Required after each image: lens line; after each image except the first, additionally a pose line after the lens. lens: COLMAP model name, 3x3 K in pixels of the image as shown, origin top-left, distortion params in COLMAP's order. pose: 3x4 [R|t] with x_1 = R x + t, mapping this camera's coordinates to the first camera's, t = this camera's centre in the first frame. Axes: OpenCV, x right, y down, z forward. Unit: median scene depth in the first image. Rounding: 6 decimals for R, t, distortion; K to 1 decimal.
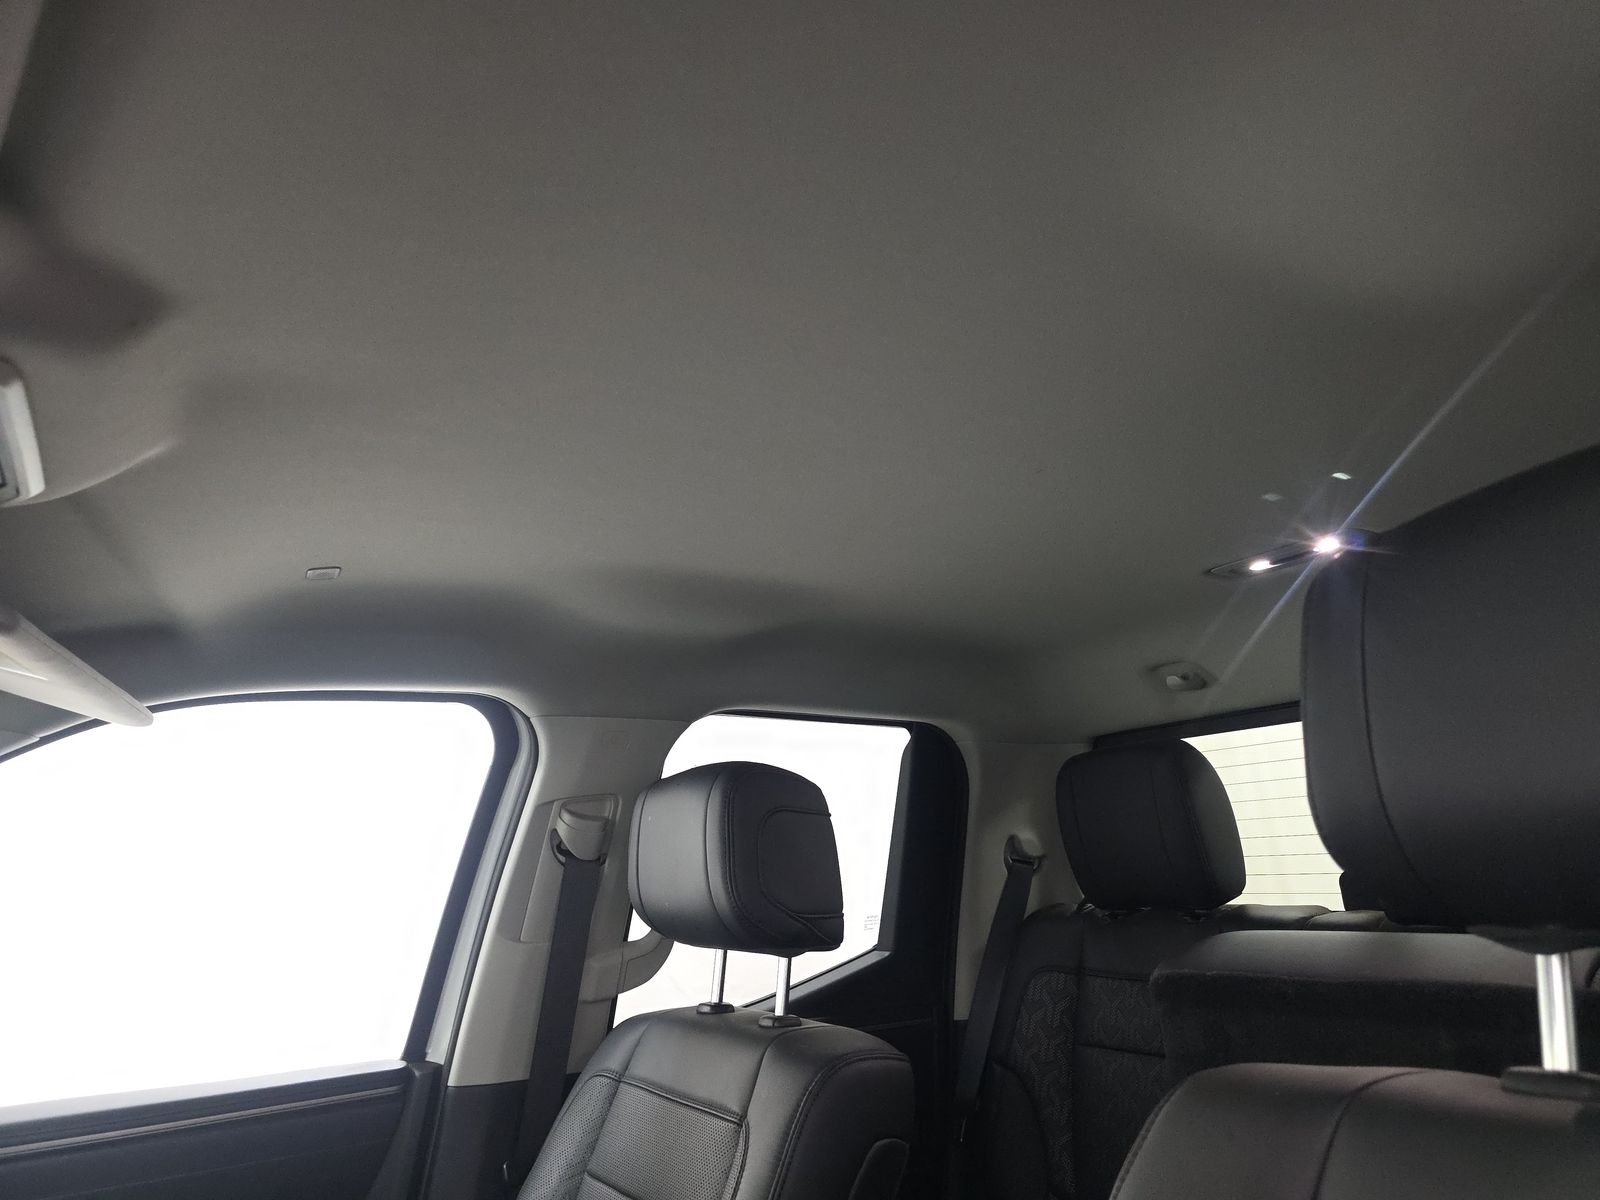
lens RADIAL K [[1080.6, 0, 801.8], [0, 1080.6, 608.7], [0, 0, 1]] dist [0.038548, -0.013545]
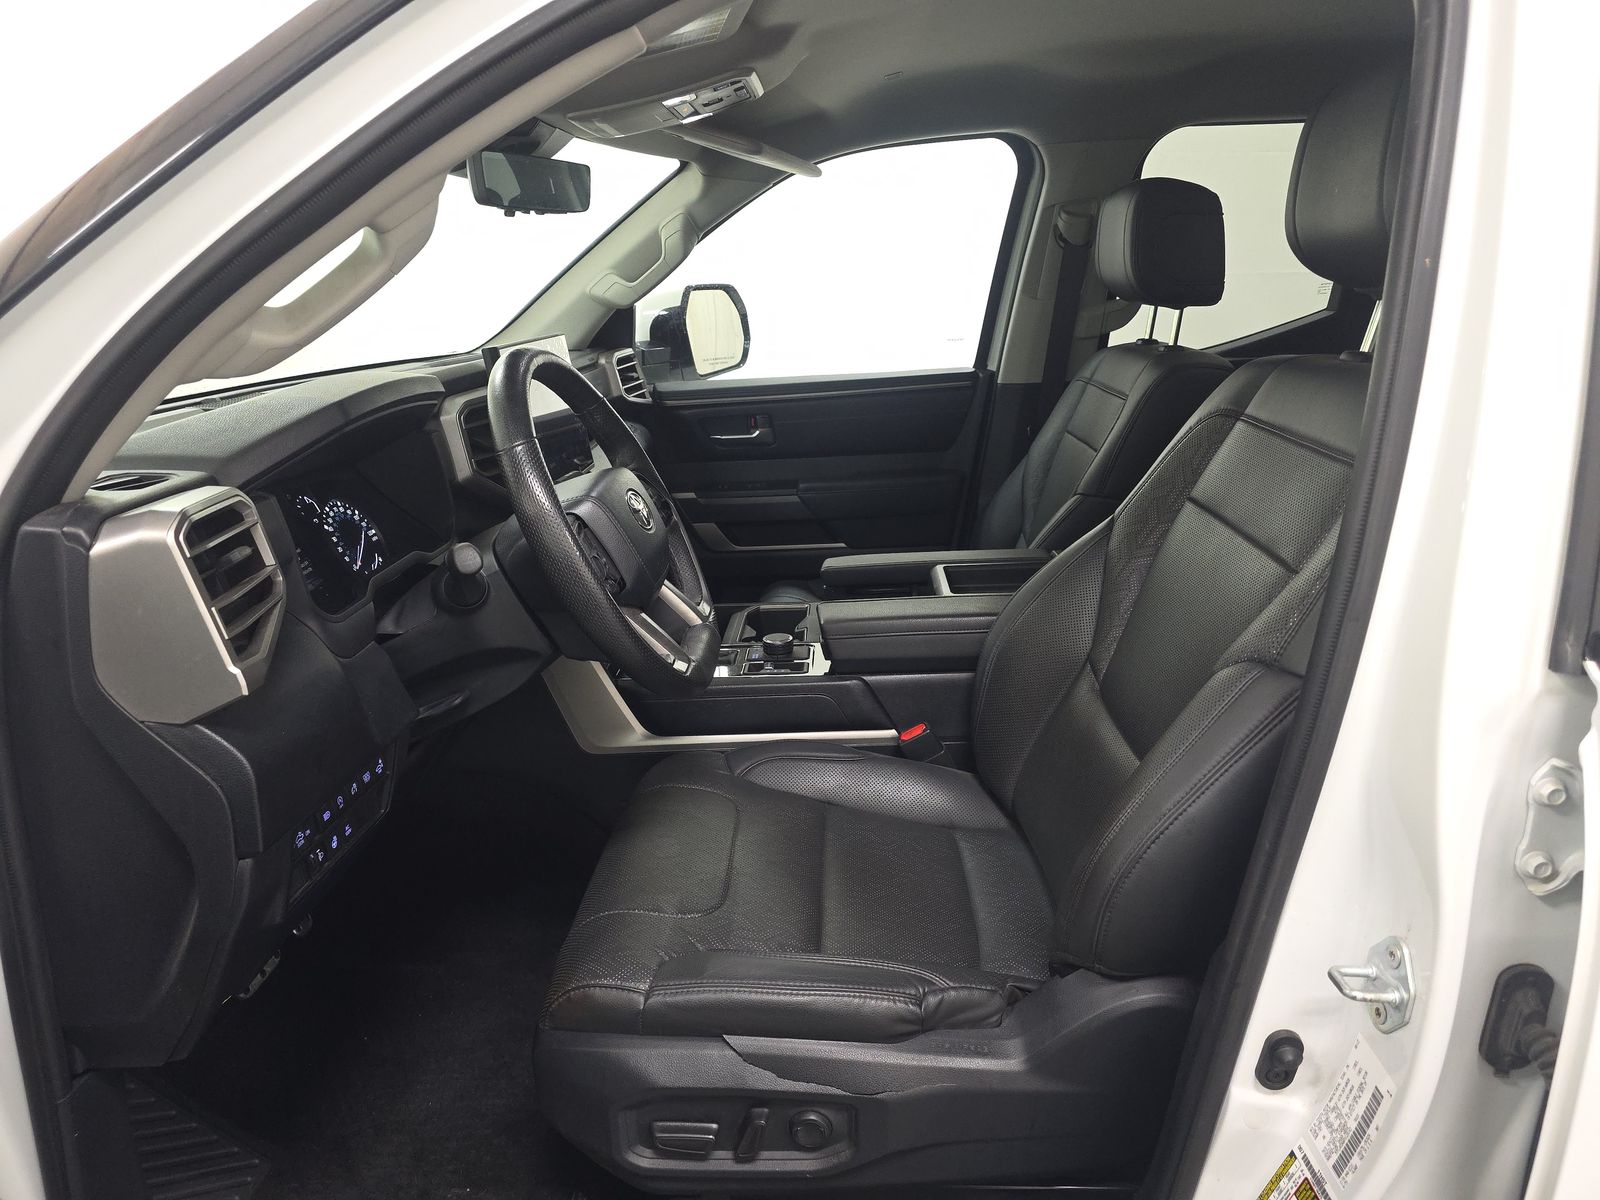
lens RADIAL K [[1080.6, 0, 796.7], [0, 1080.6, 602.1], [0, 0, 1]] dist [0.038548, -0.013545]
pose [[0.829725, 0.157634, -0.535451, 0.366384], [0.152738, 0.858559, 0.489436, -0.140384], [0.536868, -0.487881, 0.688292, -0.485780]]
